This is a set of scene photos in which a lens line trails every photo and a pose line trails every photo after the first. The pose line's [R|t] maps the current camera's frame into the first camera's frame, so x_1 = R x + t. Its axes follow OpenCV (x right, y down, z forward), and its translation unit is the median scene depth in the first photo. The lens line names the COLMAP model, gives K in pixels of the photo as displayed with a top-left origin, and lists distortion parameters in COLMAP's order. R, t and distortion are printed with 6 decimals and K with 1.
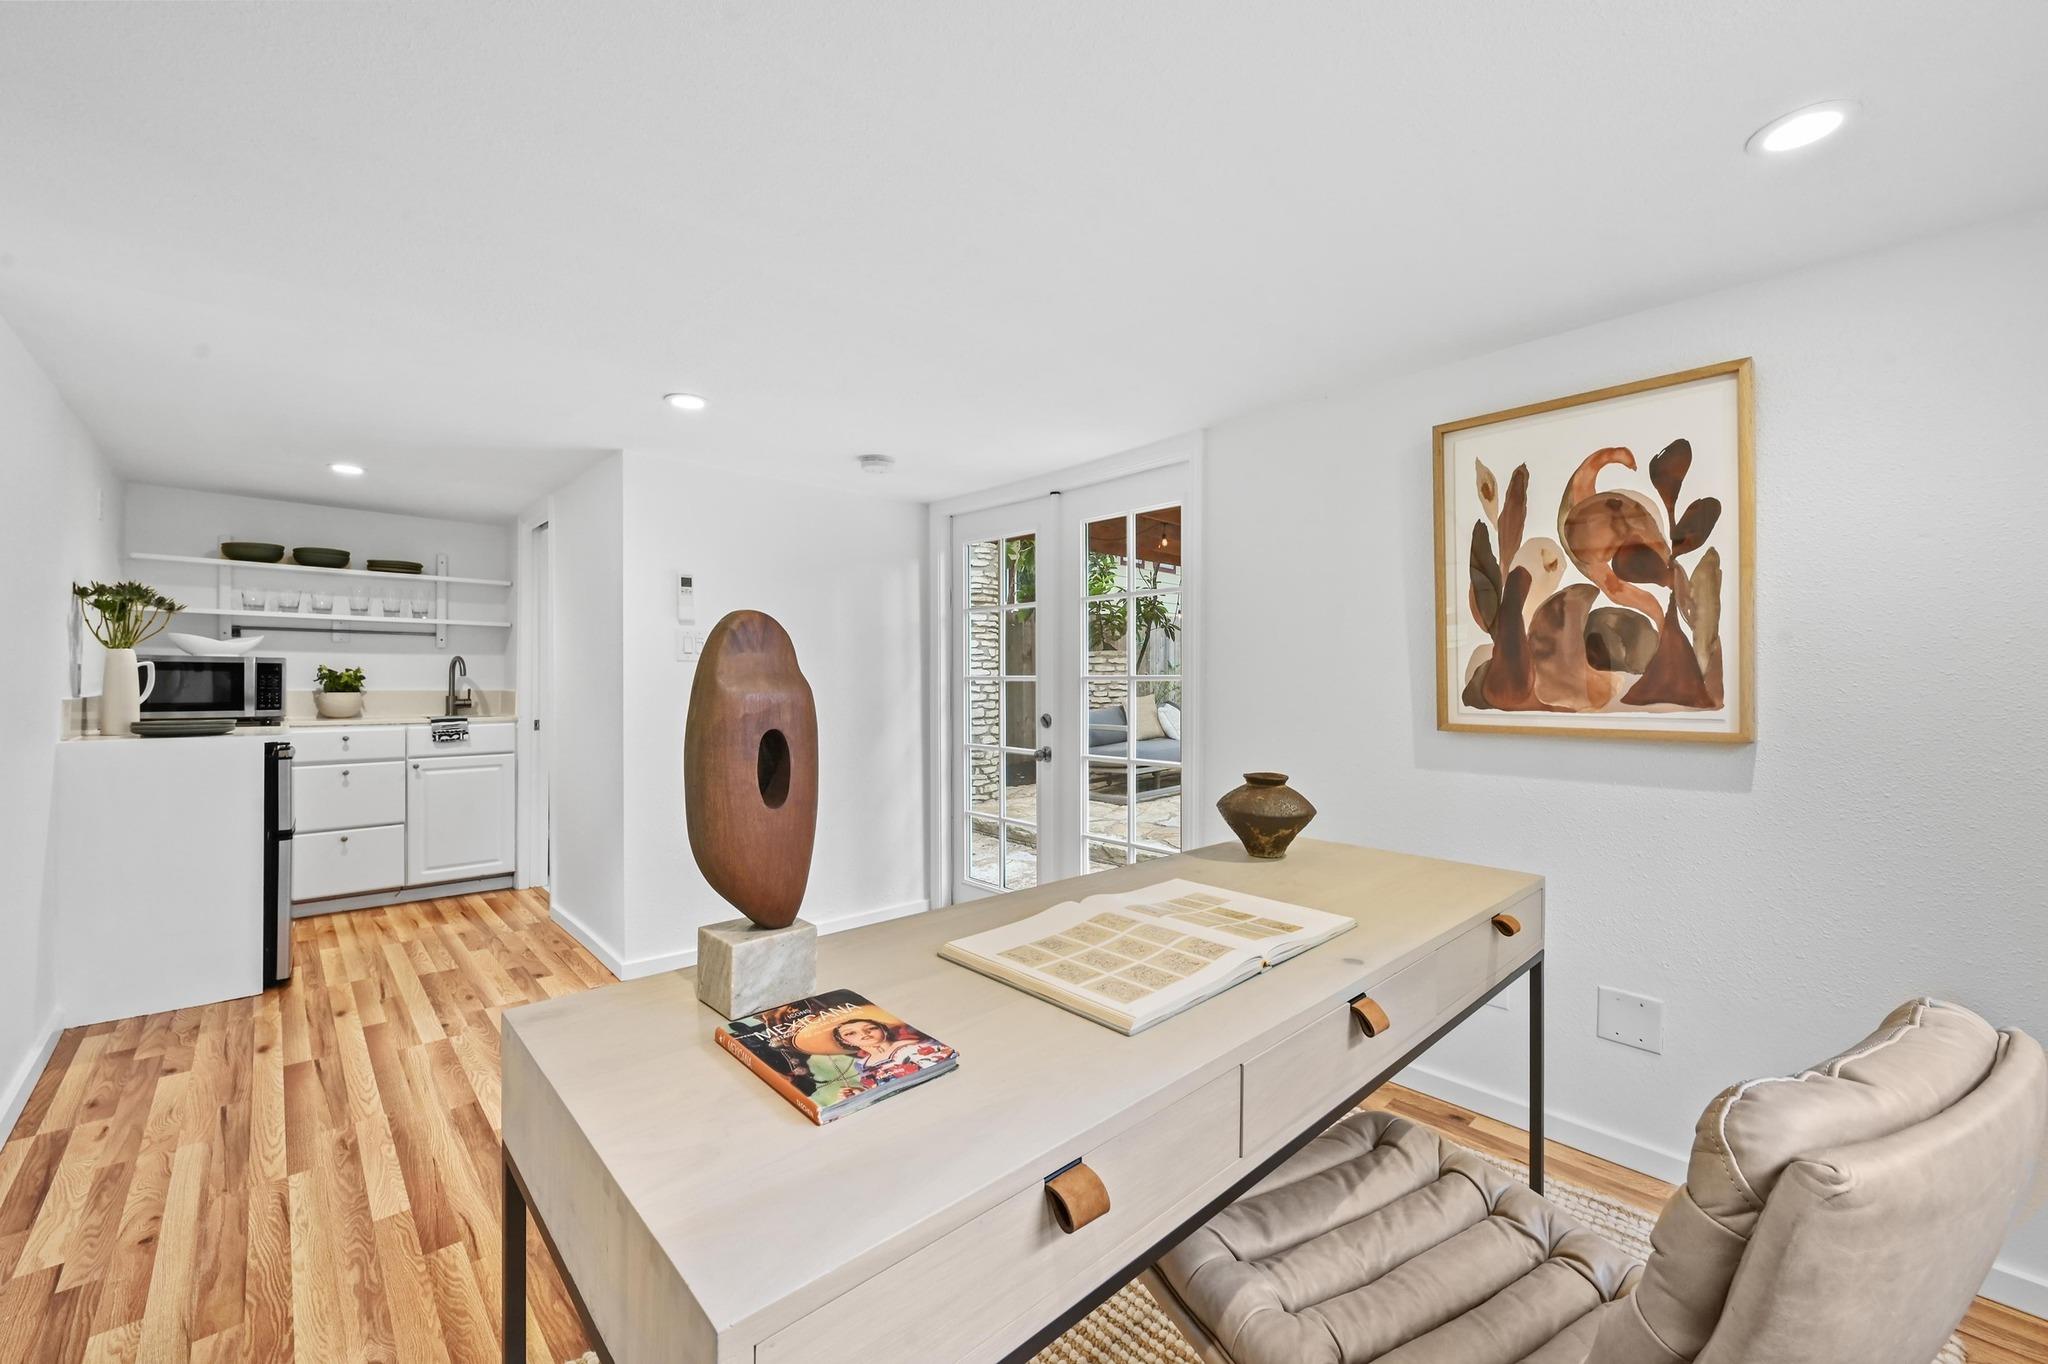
lens RADIAL K [[813.8, 0, 1027.1], [0, 813.8, 672.2], [0, 0, 1]] dist [-0.000168, 0.000109]
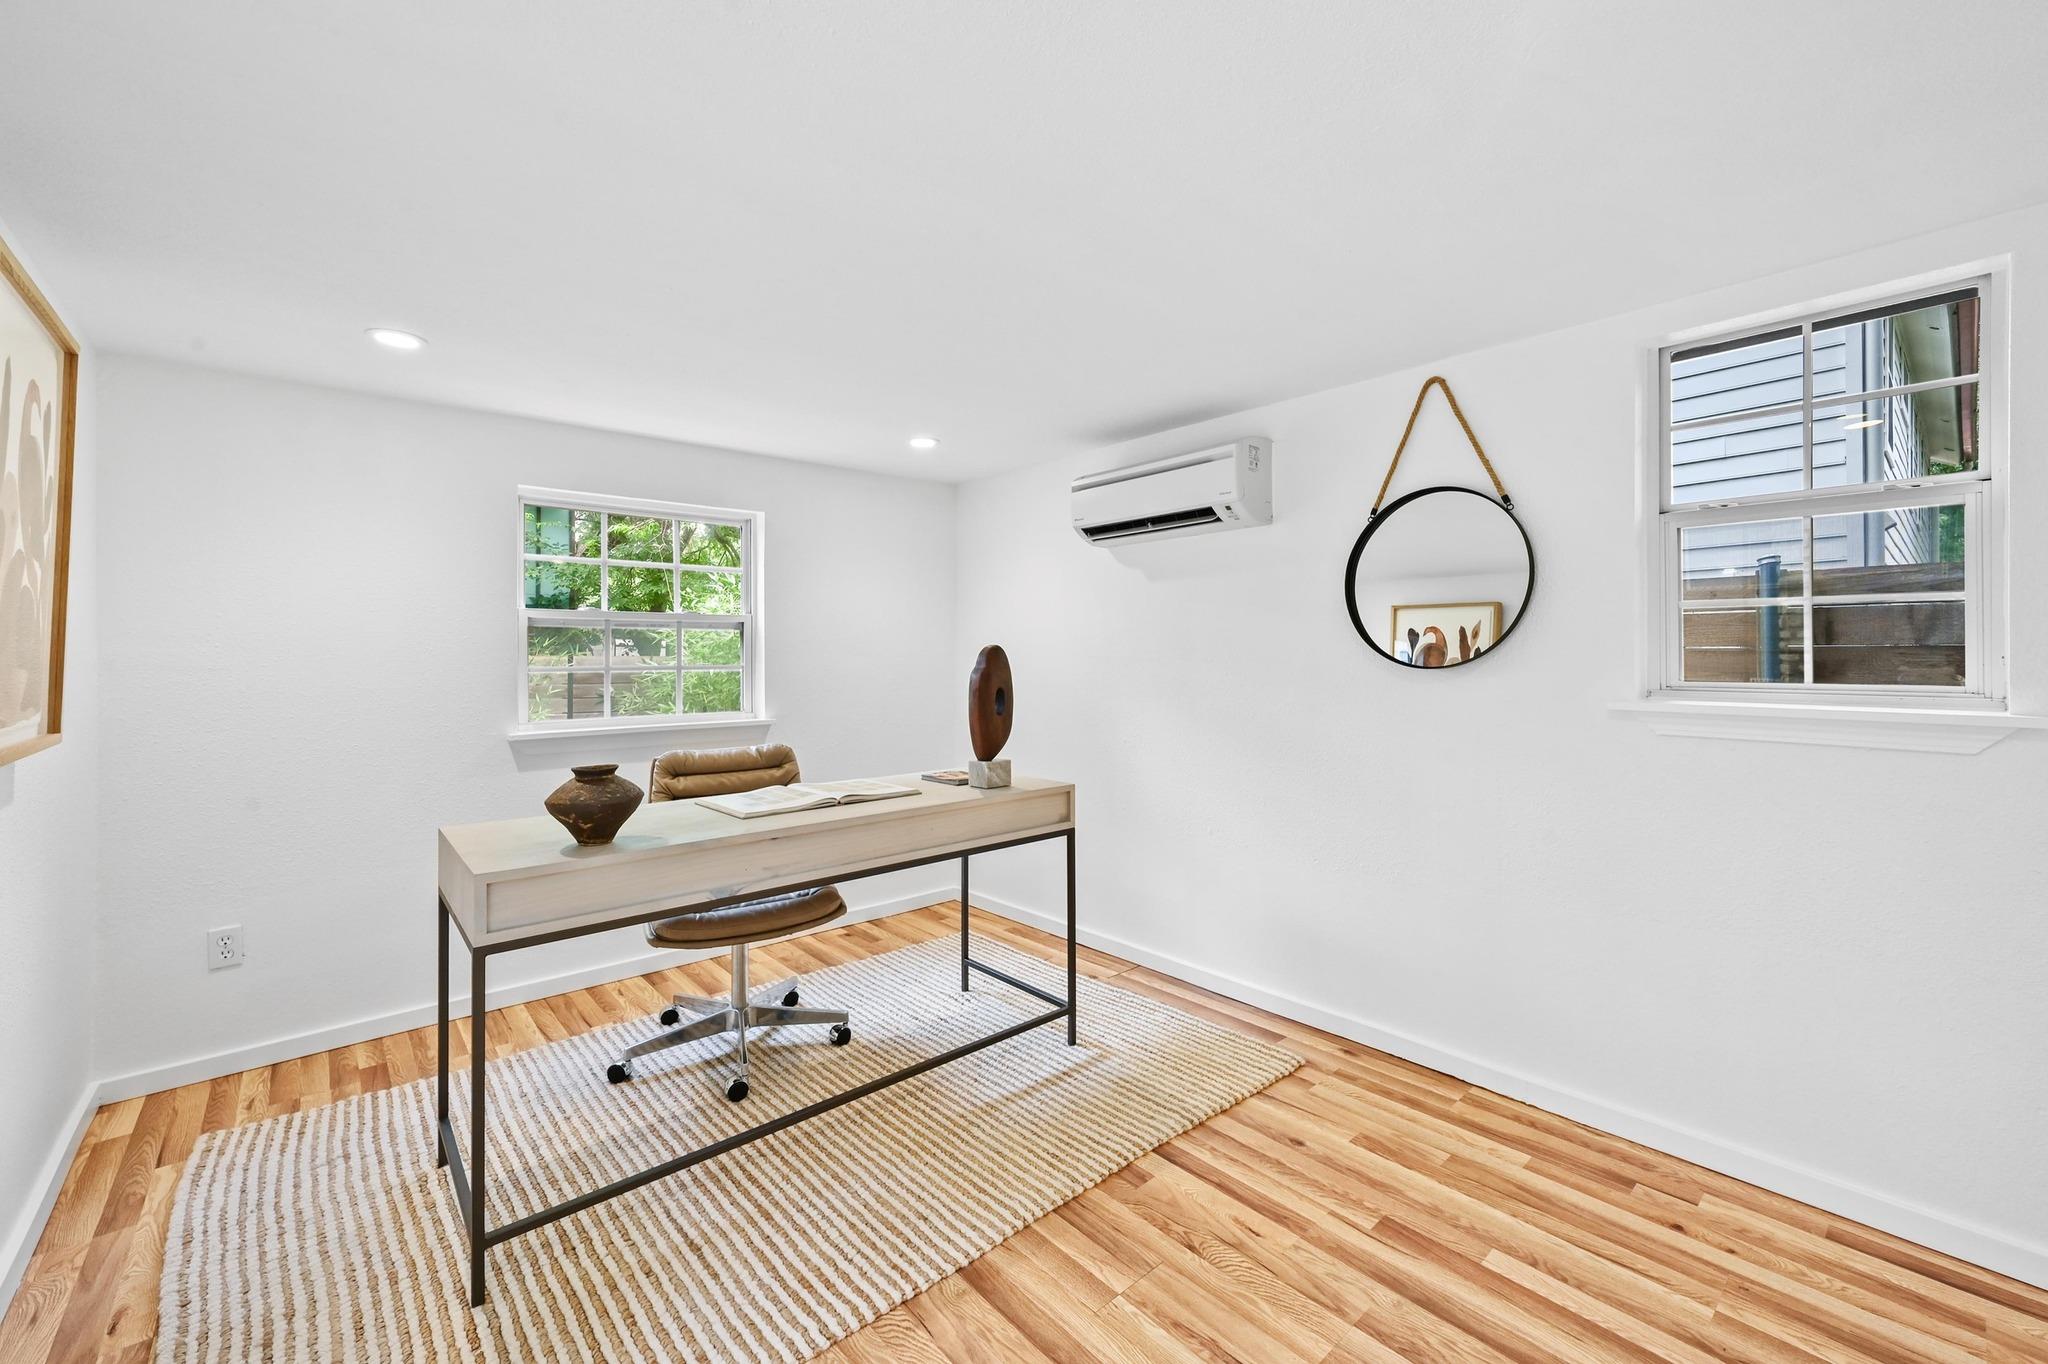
lens RADIAL K [[813.8, 0, 1027.1], [0, 813.8, 672.2], [0, 0, 1]] dist [-0.000168, 0.000109]
pose [[-0.999542, 0.006981, 0.029437, -0.317028], [0.007311, 0.999912, 0.011111, -0.016563], [-0.029356, 0.011321, -0.999505, 2.157359]]
